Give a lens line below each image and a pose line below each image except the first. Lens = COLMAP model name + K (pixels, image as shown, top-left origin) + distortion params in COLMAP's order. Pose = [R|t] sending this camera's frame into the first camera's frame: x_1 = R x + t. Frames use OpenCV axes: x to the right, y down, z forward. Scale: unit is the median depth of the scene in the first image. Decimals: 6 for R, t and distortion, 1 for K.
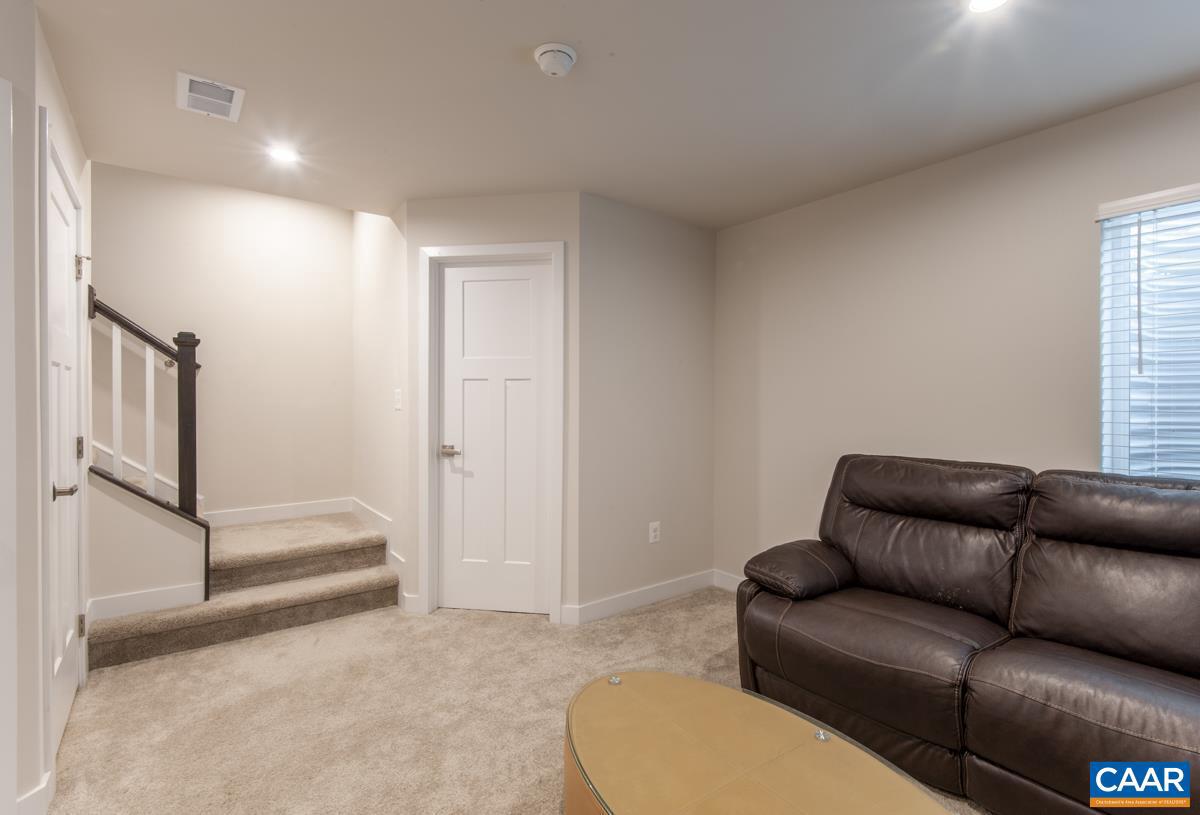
lens RADIAL K [[574.0, 0, 600.7], [0, 574.0, 402.4], [0, 0, 1]] dist [-0.000604, -0.000278]
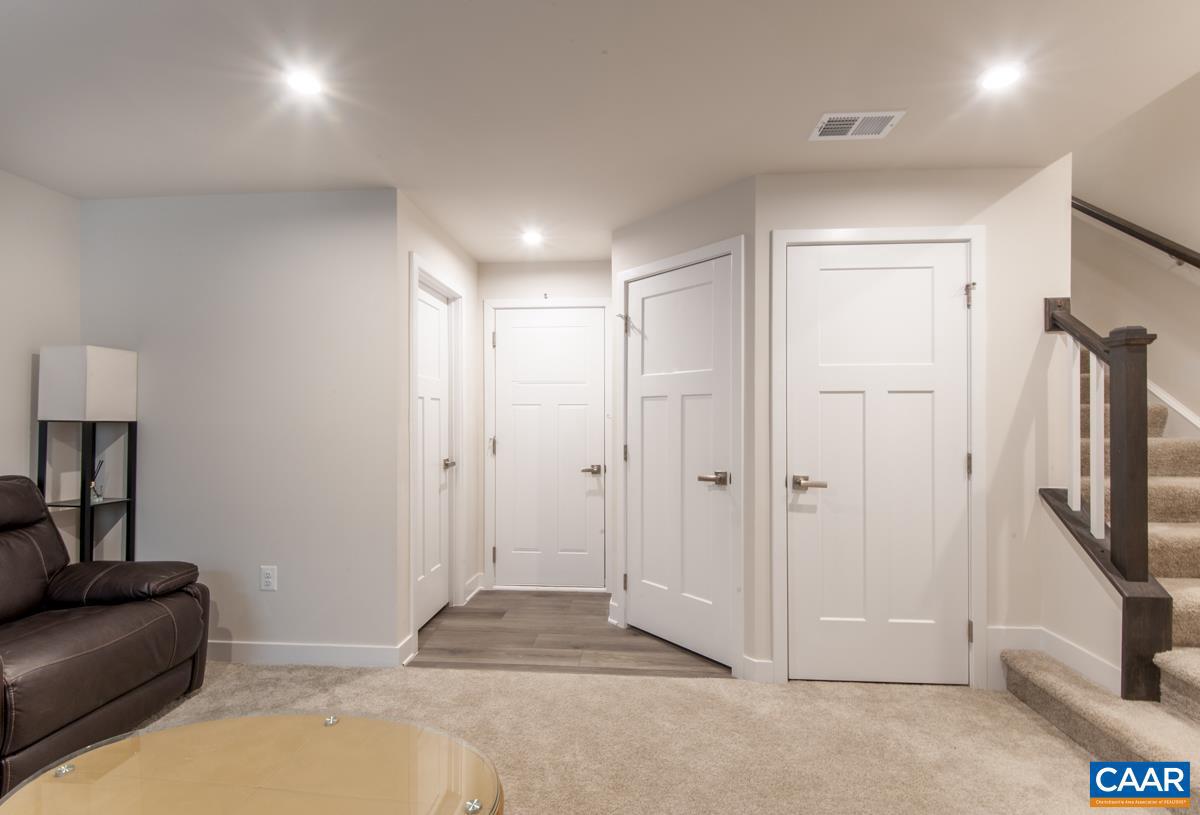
lens RADIAL K [[574.0, 0, 602.6], [0, 574.0, 411.2], [0, 0, 1]] dist [-0.000604, -0.000278]
pose [[-0.661435, 0.002561, -0.749998, 0.316988], [0.001776, 0.999997, 0.001849, -0.020094], [0.750000, -0.000109, -0.661437, 1.104848]]
